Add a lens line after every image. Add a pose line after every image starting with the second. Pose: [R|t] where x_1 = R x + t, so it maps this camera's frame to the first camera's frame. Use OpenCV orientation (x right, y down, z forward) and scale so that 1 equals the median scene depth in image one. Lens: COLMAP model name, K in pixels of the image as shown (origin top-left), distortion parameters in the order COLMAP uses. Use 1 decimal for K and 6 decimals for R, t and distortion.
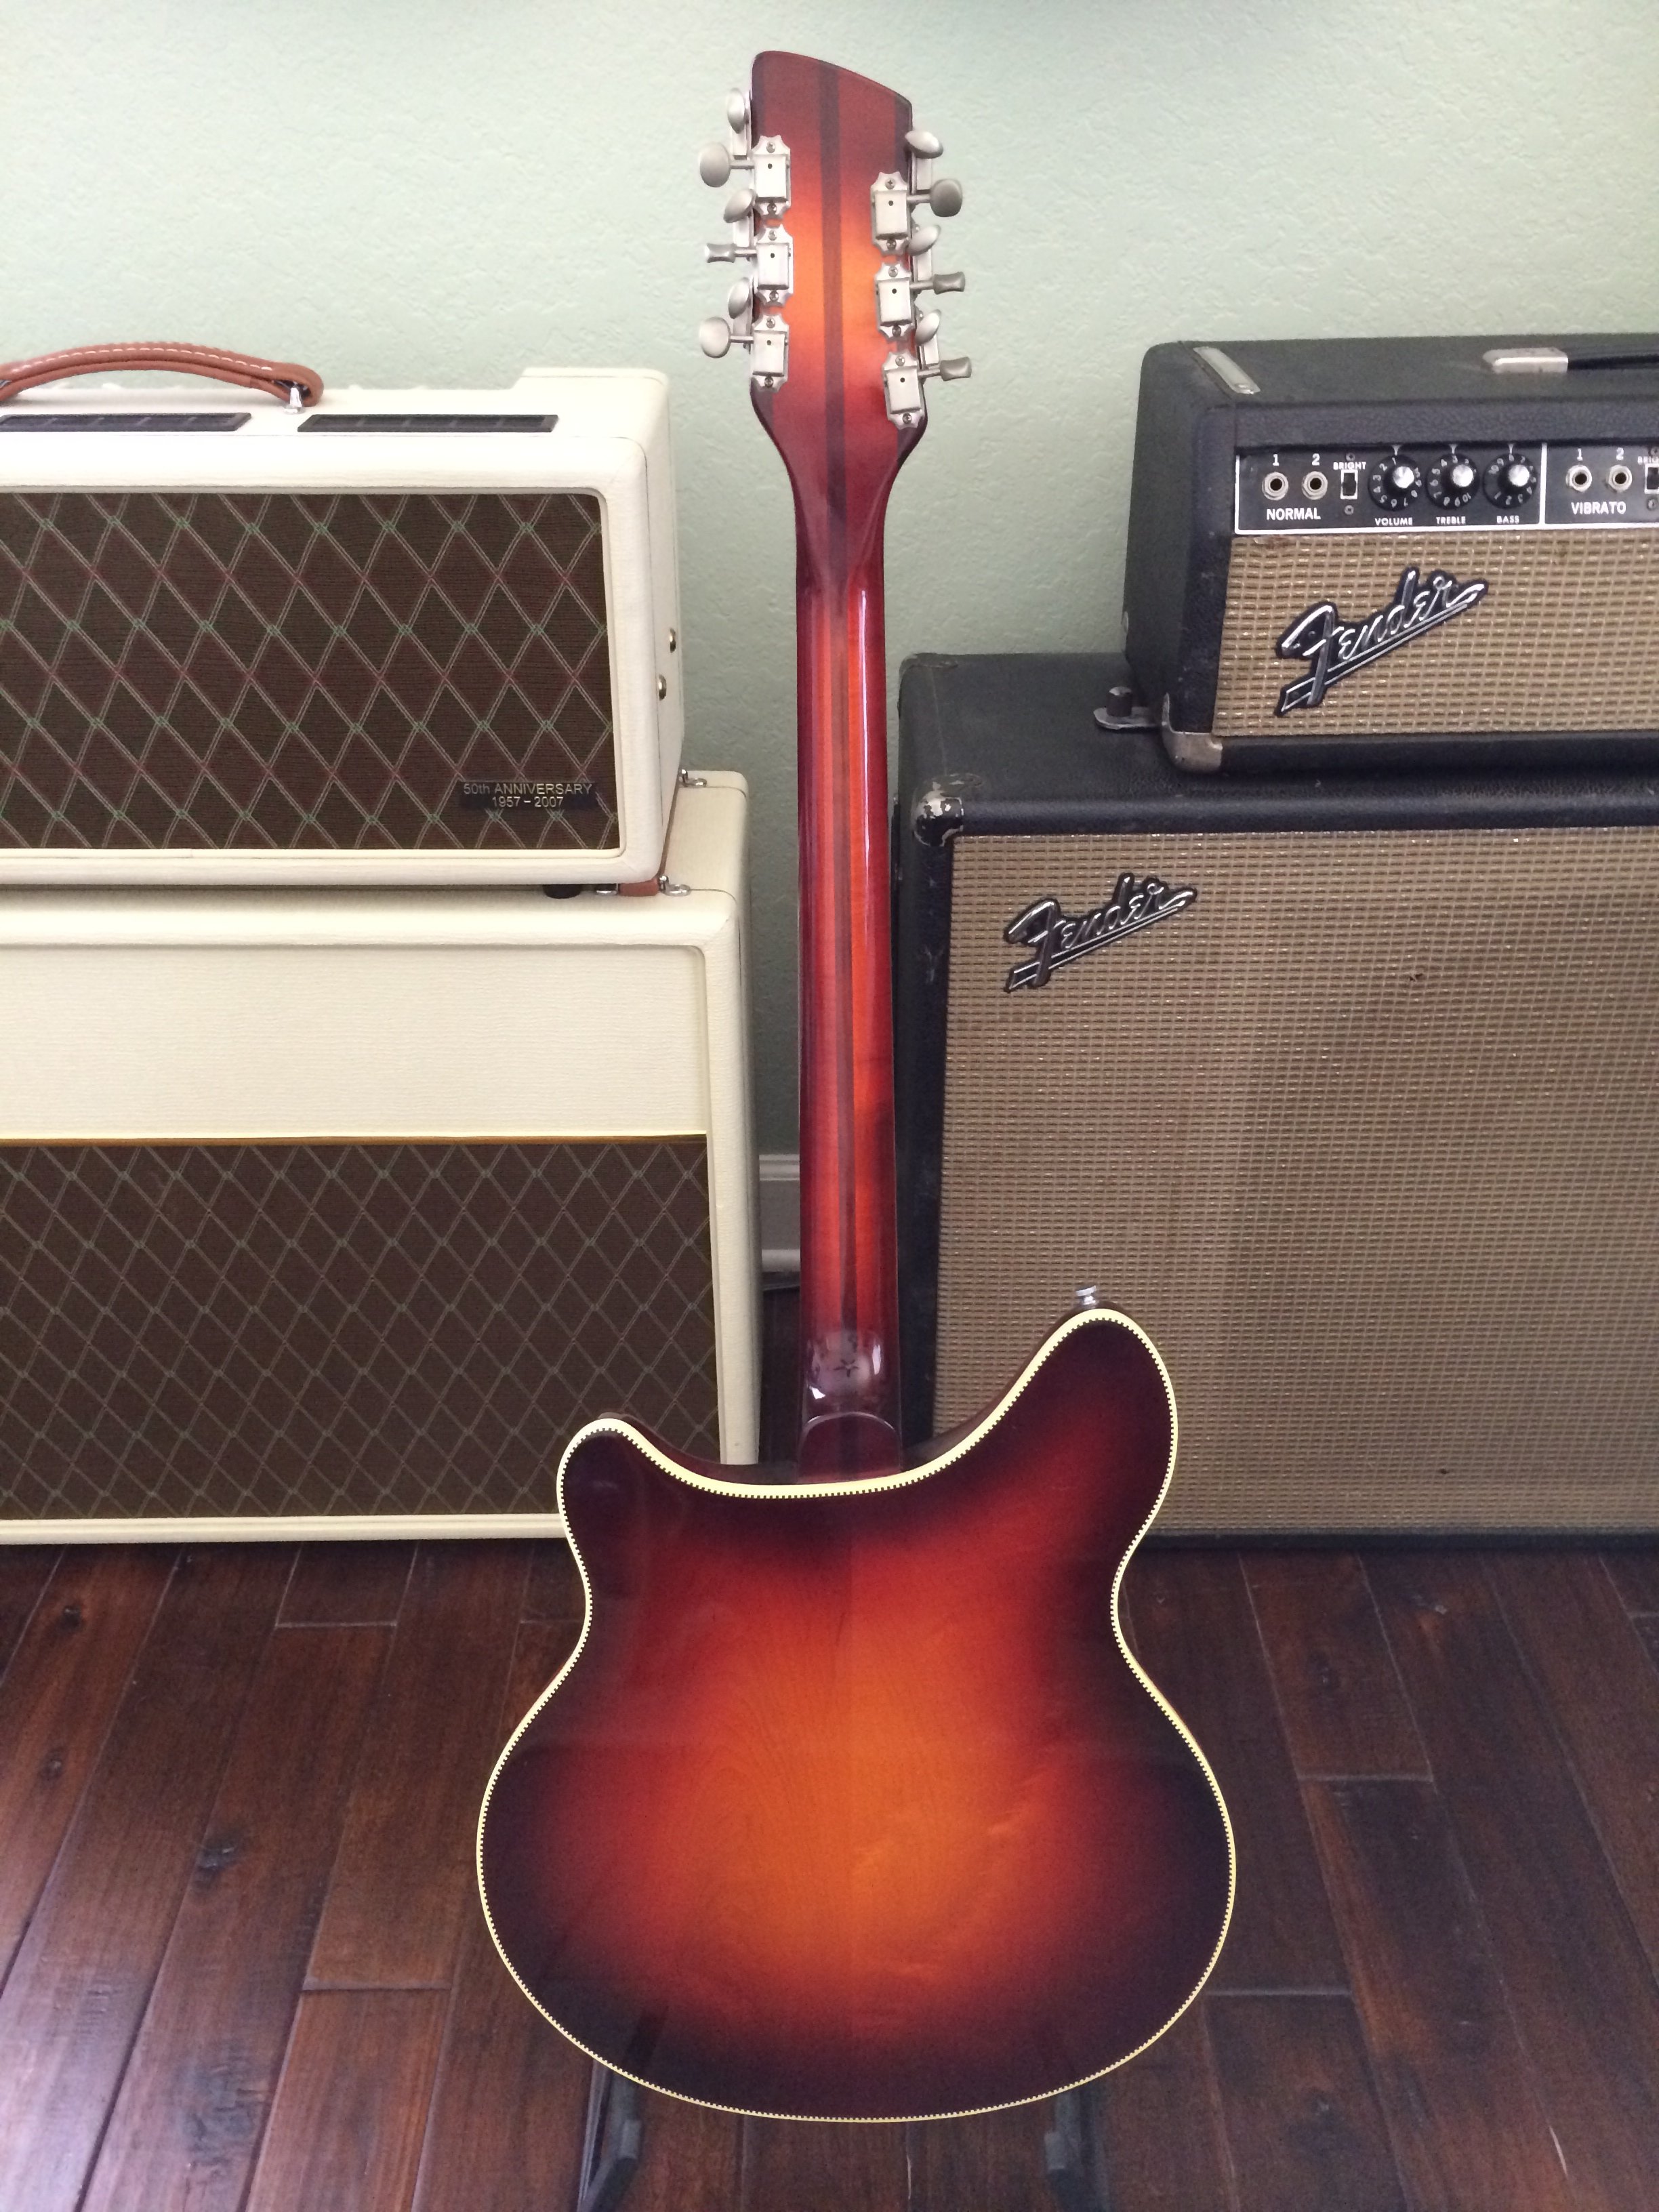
lens RADIAL K [[1916.2, 0, 832.2], [0, 1916.2, 1097.3], [0, 0, 1]] dist [0.108286, -0.163250]
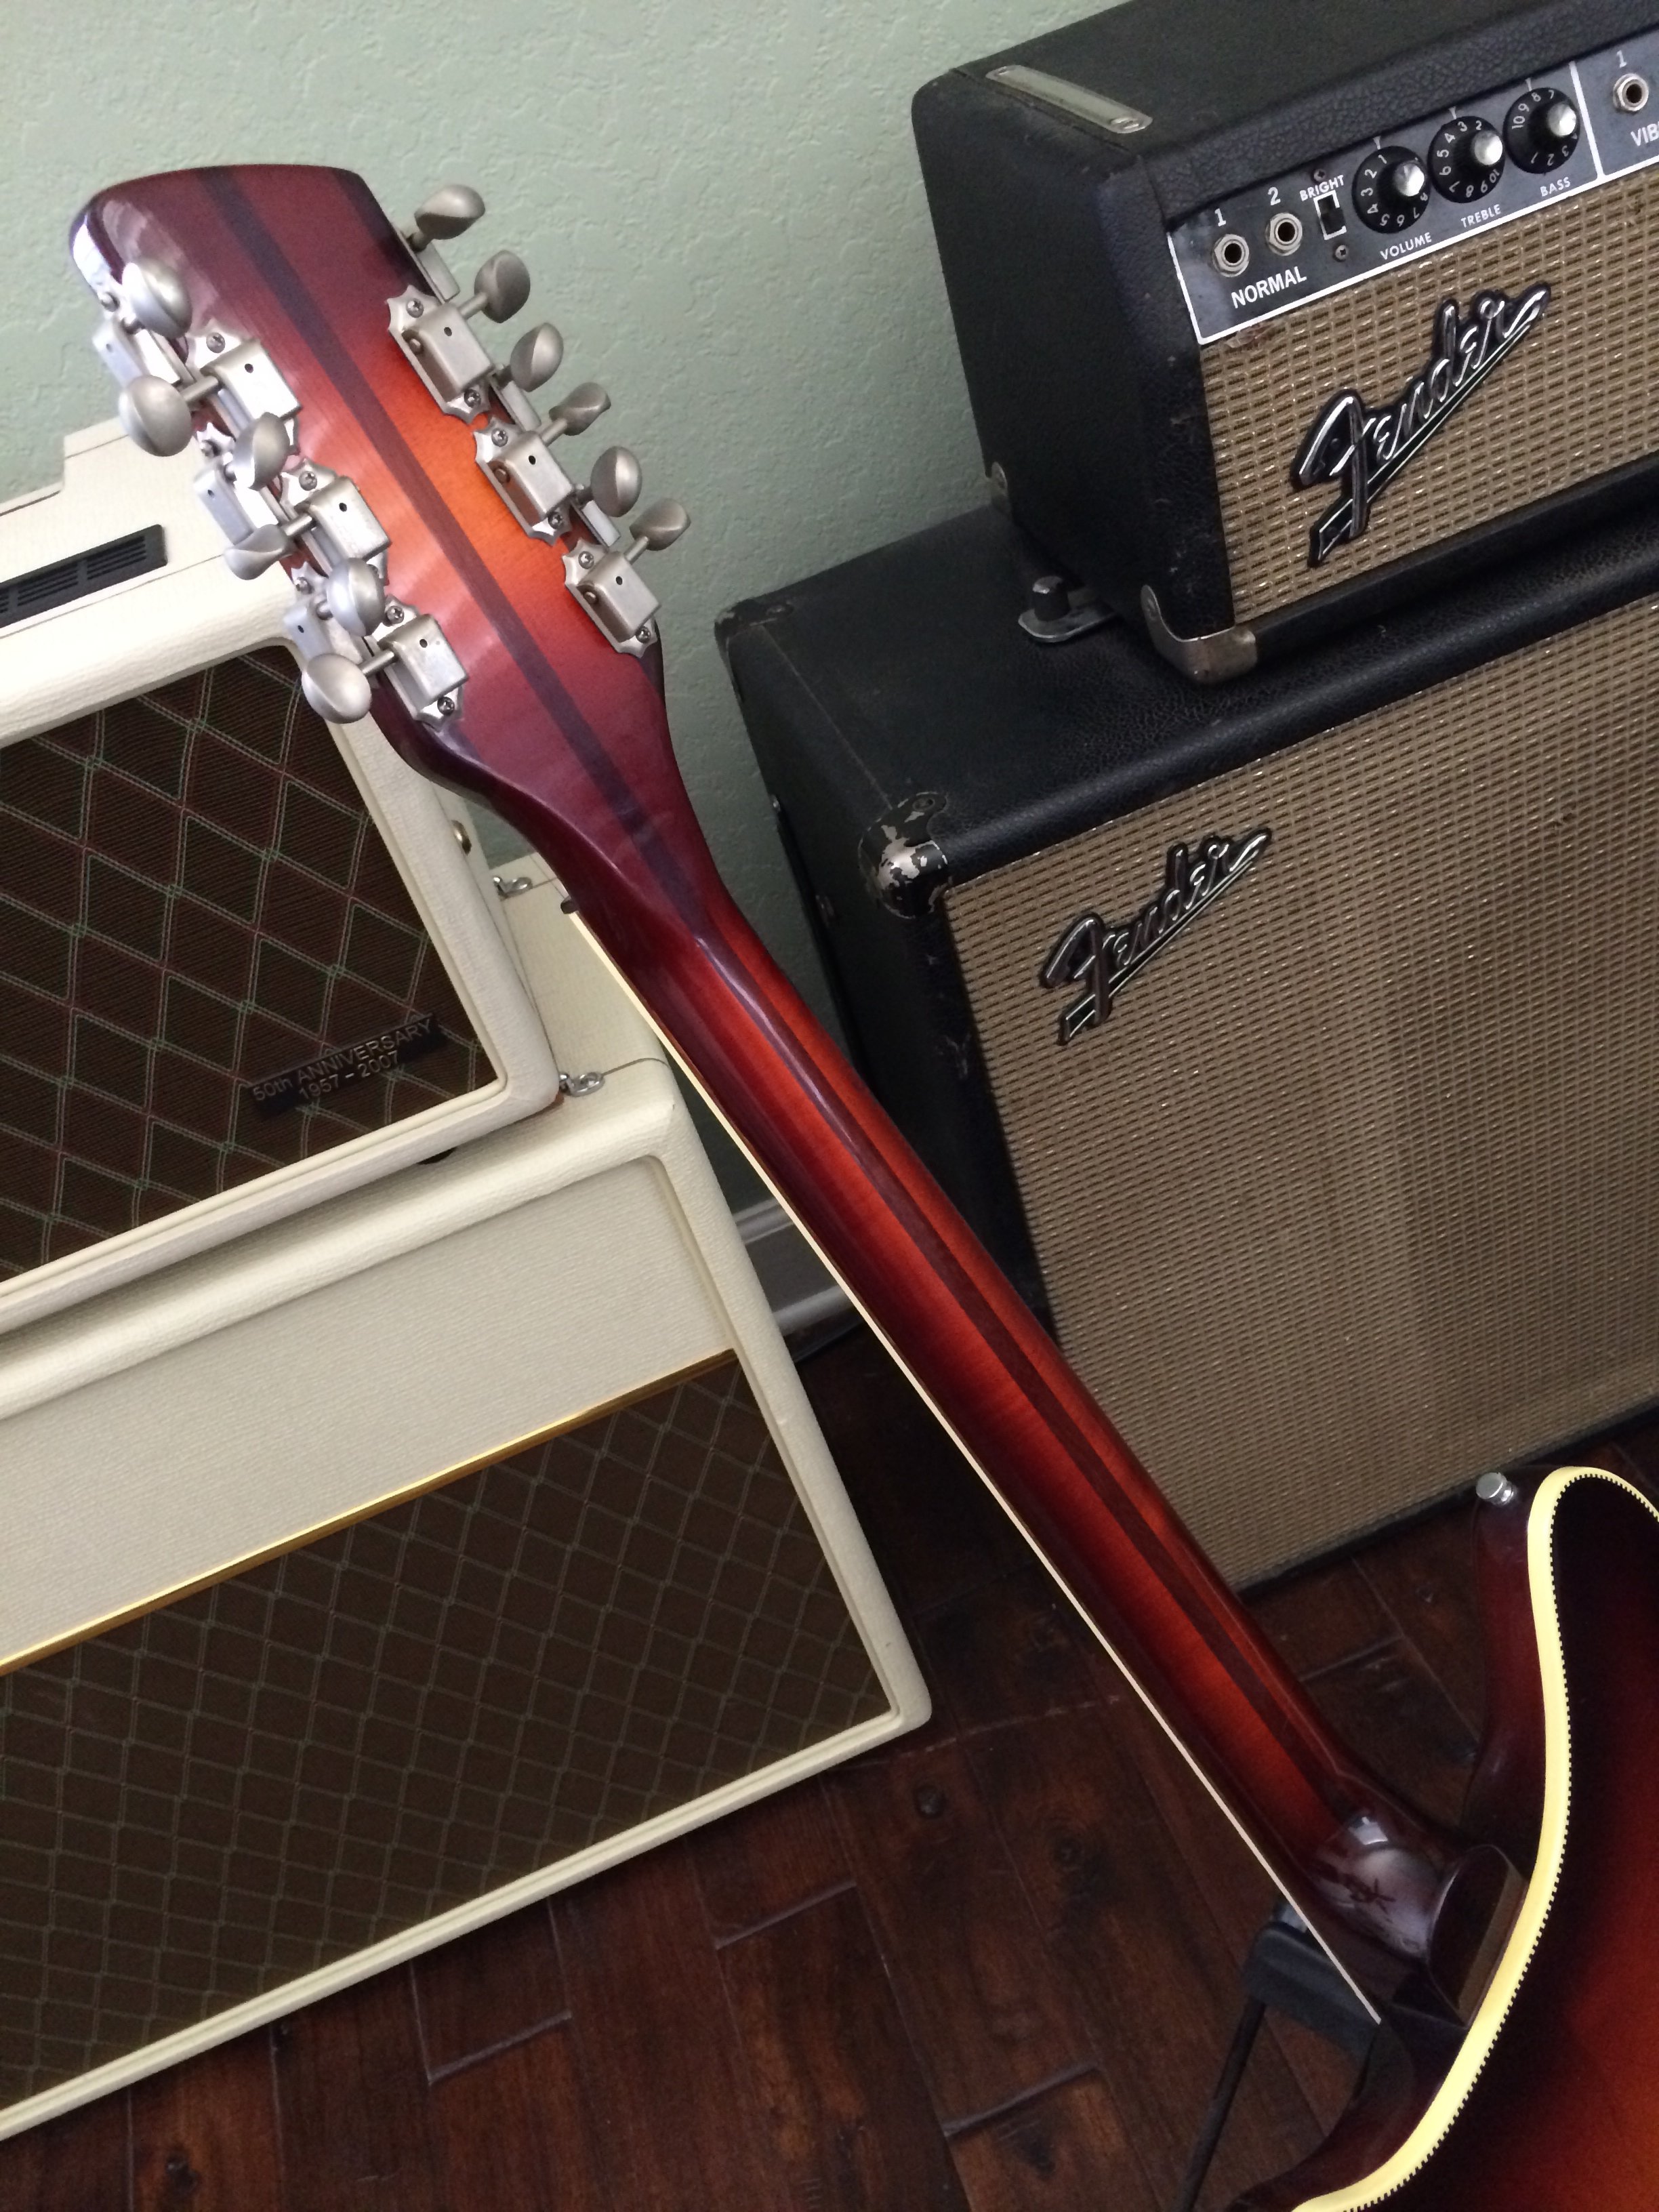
lens RADIAL K [[1916.2, 0, 832.2], [0, 1916.2, 1097.3], [0, 0, 1]] dist [0.108286, -0.163250]
pose [[0.922067, -0.379560, 0.075679, -0.055428], [0.365278, 0.918074, 0.153985, -0.190352], [-0.127926, -0.114341, 0.985171, 0.305045]]
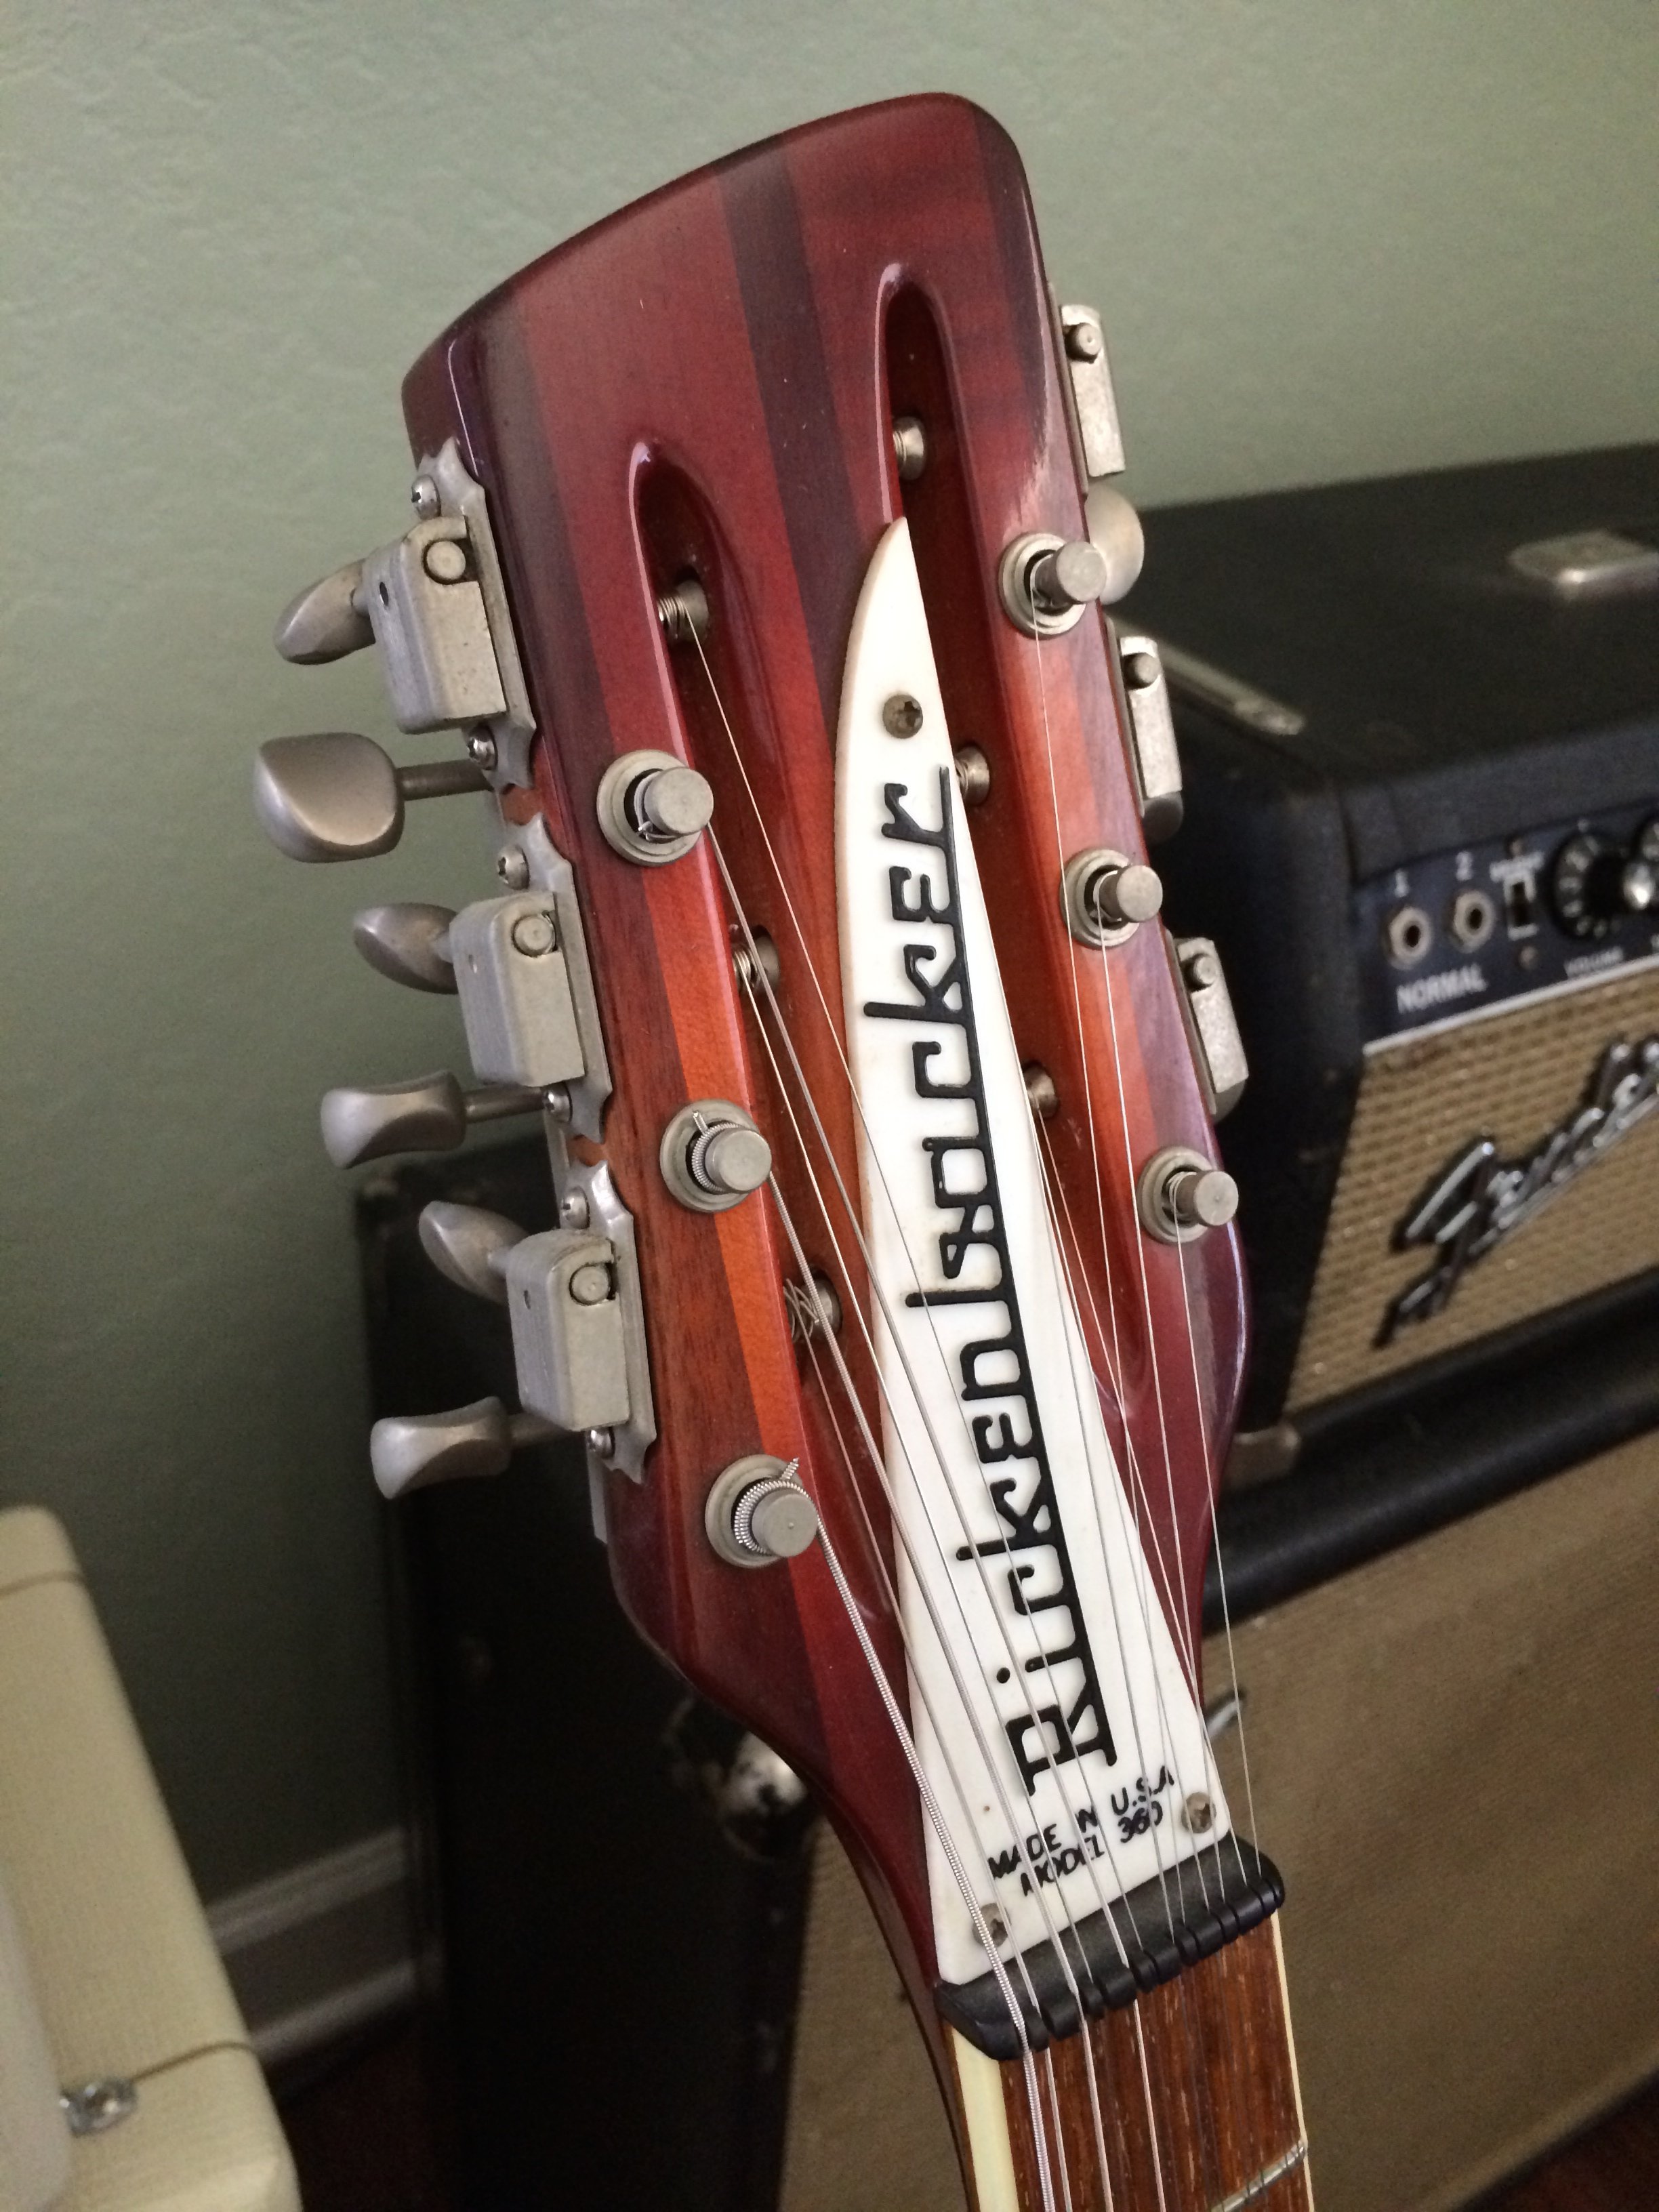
lens RADIAL K [[1937.2, 0, 829.5], [0, 1937.2, 1106.0], [0, 0, 1]] dist [0.093227, -0.155654]
pose [[0.858382, -0.227258, 0.459928, -0.095592], [0.202368, 0.973825, 0.103495, -0.329816], [-0.471410, 0.004236, 0.881904, 0.626579]]
